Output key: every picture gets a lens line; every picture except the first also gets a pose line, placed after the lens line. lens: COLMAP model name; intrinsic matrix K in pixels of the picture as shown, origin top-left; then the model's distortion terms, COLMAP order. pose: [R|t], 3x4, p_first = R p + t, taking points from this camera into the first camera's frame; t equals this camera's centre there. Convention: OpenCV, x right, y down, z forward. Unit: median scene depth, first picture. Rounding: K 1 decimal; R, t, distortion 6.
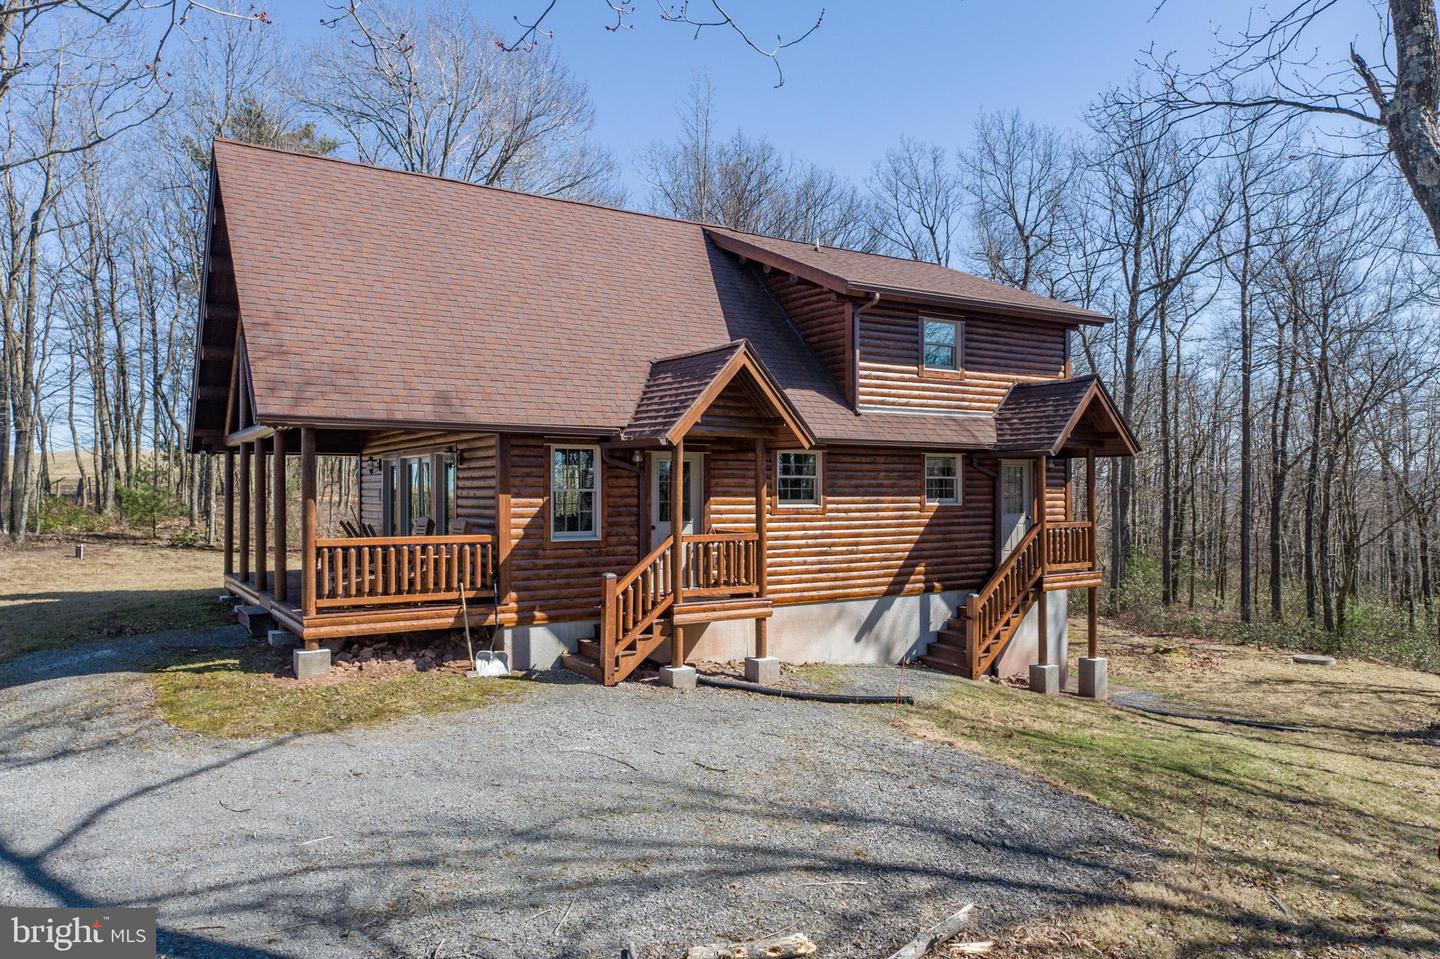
lens RADIAL K [[1013.5, 0, 720.0], [0, 1013.5, 479.5], [0, 0, 1]] dist [0.002863, 0.003120]
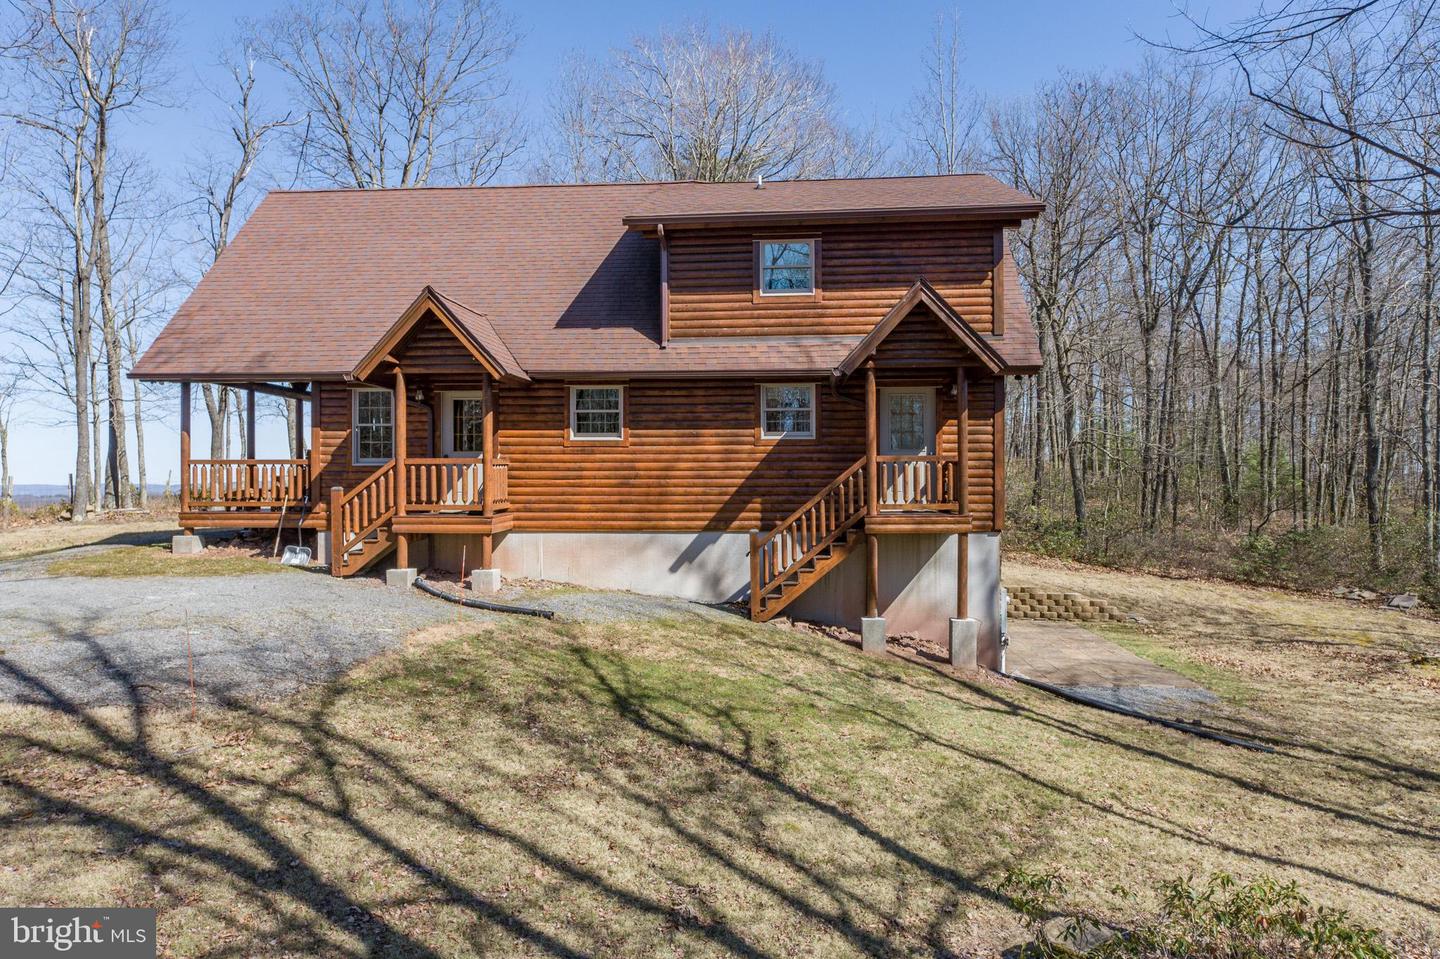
lens RADIAL K [[1013.5, 0, 720.0], [0, 1013.5, 479.5], [0, 0, 1]] dist [0.002863, 0.003120]
pose [[0.783086, 0.008052, -0.621861, 0.779762], [0.007362, 0.999726, 0.022215, 0.042842], [0.621870, -0.021975, 0.782812, 0.236106]]
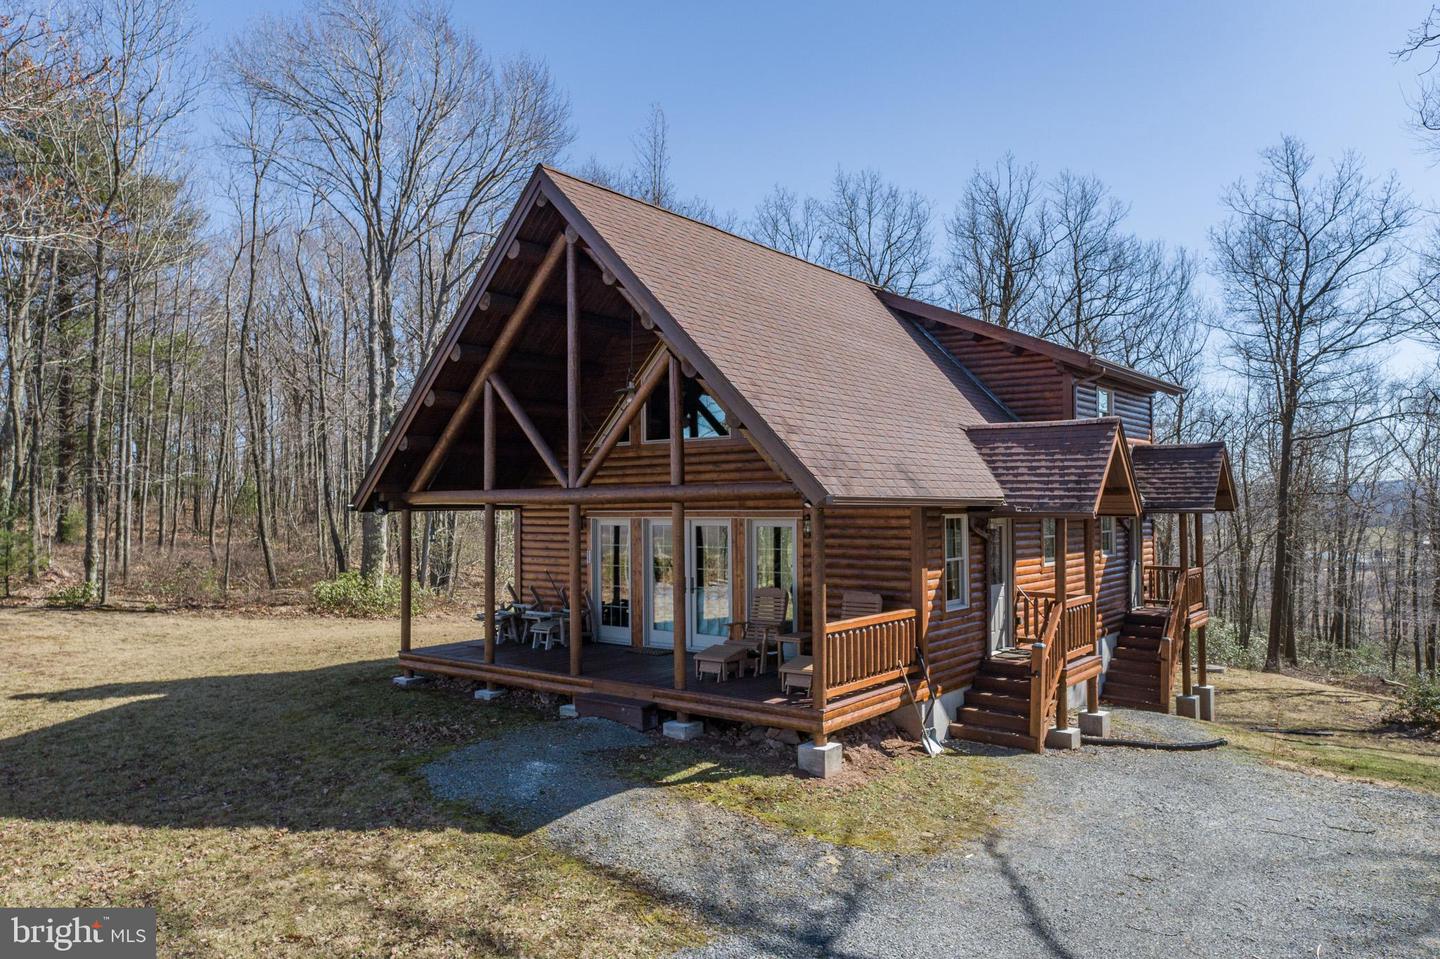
lens RADIAL K [[1013.5, 0, 720.0], [0, 1013.5, 479.5], [0, 0, 1]] dist [0.002863, 0.003120]
pose [[0.940072, 0.004485, 0.340948, -0.582755], [0.000952, 0.999875, -0.015780, -0.044033], [-0.340976, 0.015159, 0.939950, 0.108741]]
